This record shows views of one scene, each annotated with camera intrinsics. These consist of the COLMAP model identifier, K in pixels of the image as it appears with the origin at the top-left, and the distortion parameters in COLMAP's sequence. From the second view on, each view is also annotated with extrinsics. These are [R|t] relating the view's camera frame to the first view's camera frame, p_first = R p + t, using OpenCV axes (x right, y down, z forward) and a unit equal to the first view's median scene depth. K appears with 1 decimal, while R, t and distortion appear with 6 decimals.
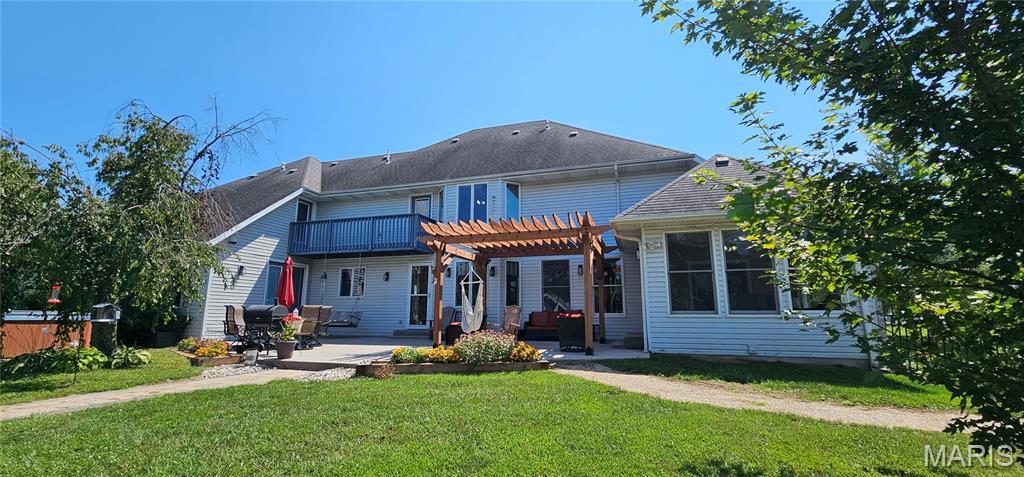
lens RADIAL K [[416.3, 0, 508.7], [0, 416.3, 237.6], [0, 0, 1]] dist [-0.000831, -0.000062]
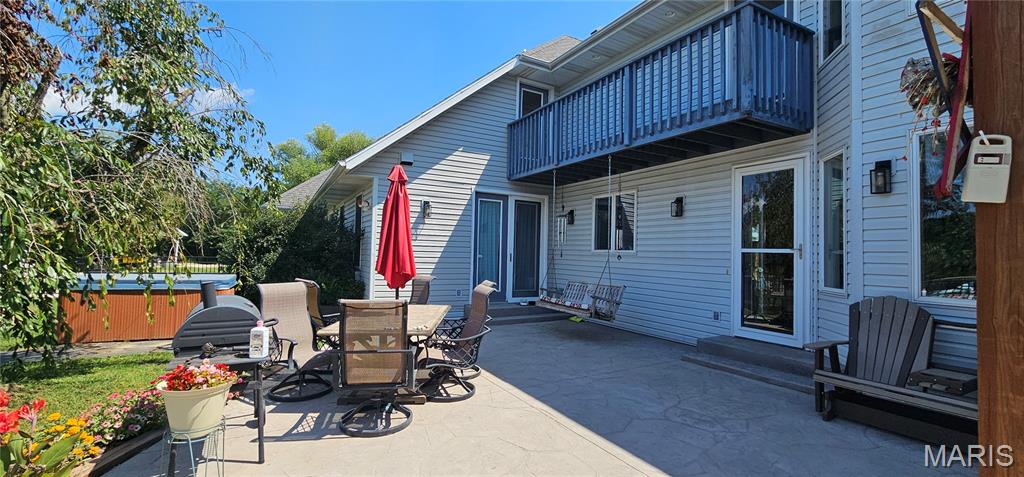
lens RADIAL K [[416.3, 0, 508.7], [0, 416.3, 237.6], [0, 0, 1]] dist [-0.000831, -0.000062]
pose [[0.717657, -0.008960, -0.696339, -0.121708], [0.103299, 0.990225, 0.093720, 0.067825], [0.688693, -0.139190, 0.711568, 0.579810]]
